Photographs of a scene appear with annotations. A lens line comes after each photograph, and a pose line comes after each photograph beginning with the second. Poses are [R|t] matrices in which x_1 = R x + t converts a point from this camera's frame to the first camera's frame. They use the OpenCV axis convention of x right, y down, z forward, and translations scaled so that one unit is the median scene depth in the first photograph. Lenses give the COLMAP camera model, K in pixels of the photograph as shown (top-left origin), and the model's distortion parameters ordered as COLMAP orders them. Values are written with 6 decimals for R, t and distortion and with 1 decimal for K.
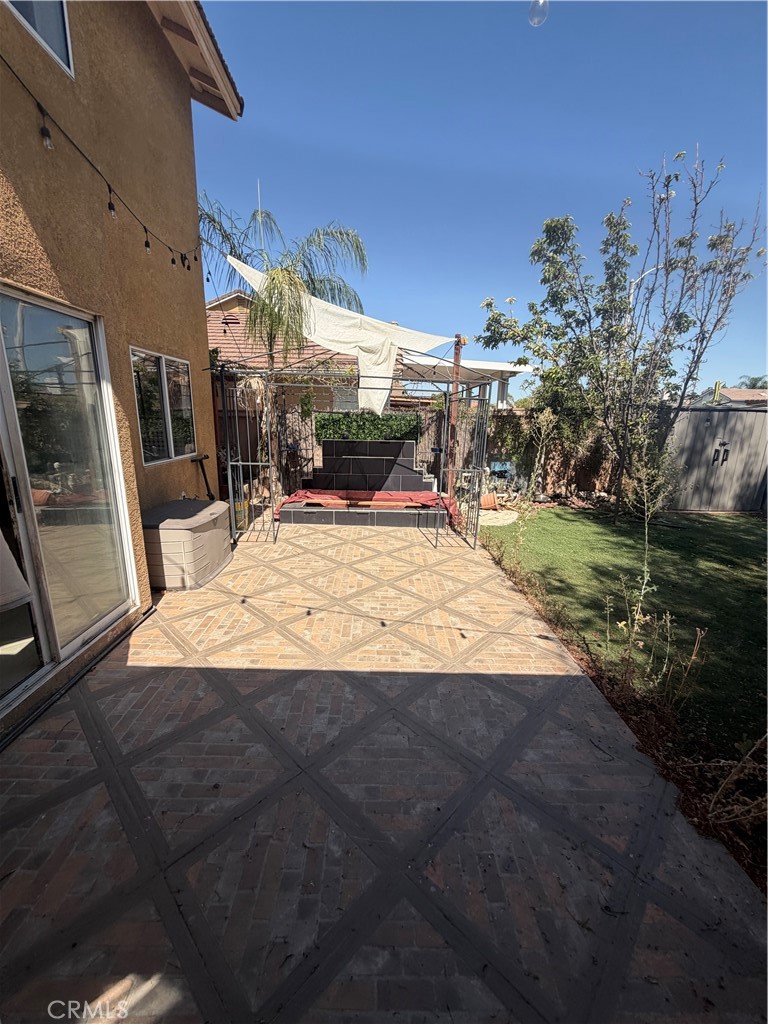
lens RADIAL K [[409.1, 0, 386.5], [0, 409.1, 513.4], [0, 0, 1]] dist [-0.001122, 0.000178]
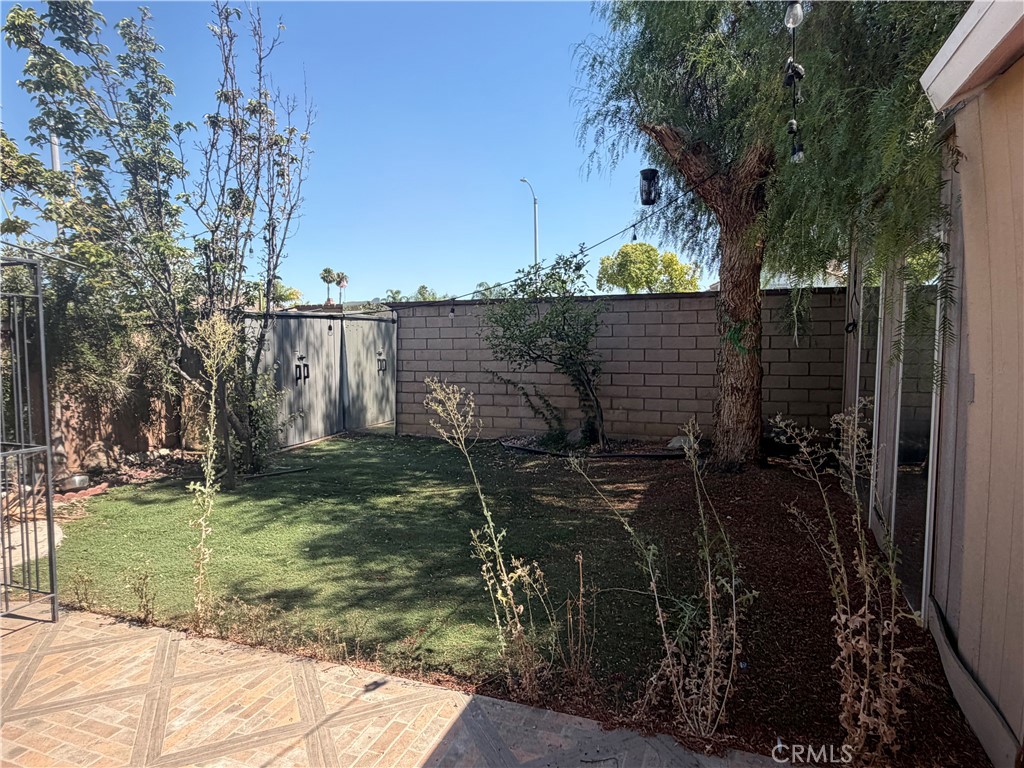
lens RADIAL K [[610.8, 0, 512.6], [0, 610.8, 381.2], [0, 0, 1]] dist [0.005475, 0.002671]
pose [[0.369384, -0.106590, 0.923144, -0.160766], [0.245041, 0.969413, 0.013882, -0.045119], [-0.896387, 0.221080, 0.384205, 0.197041]]
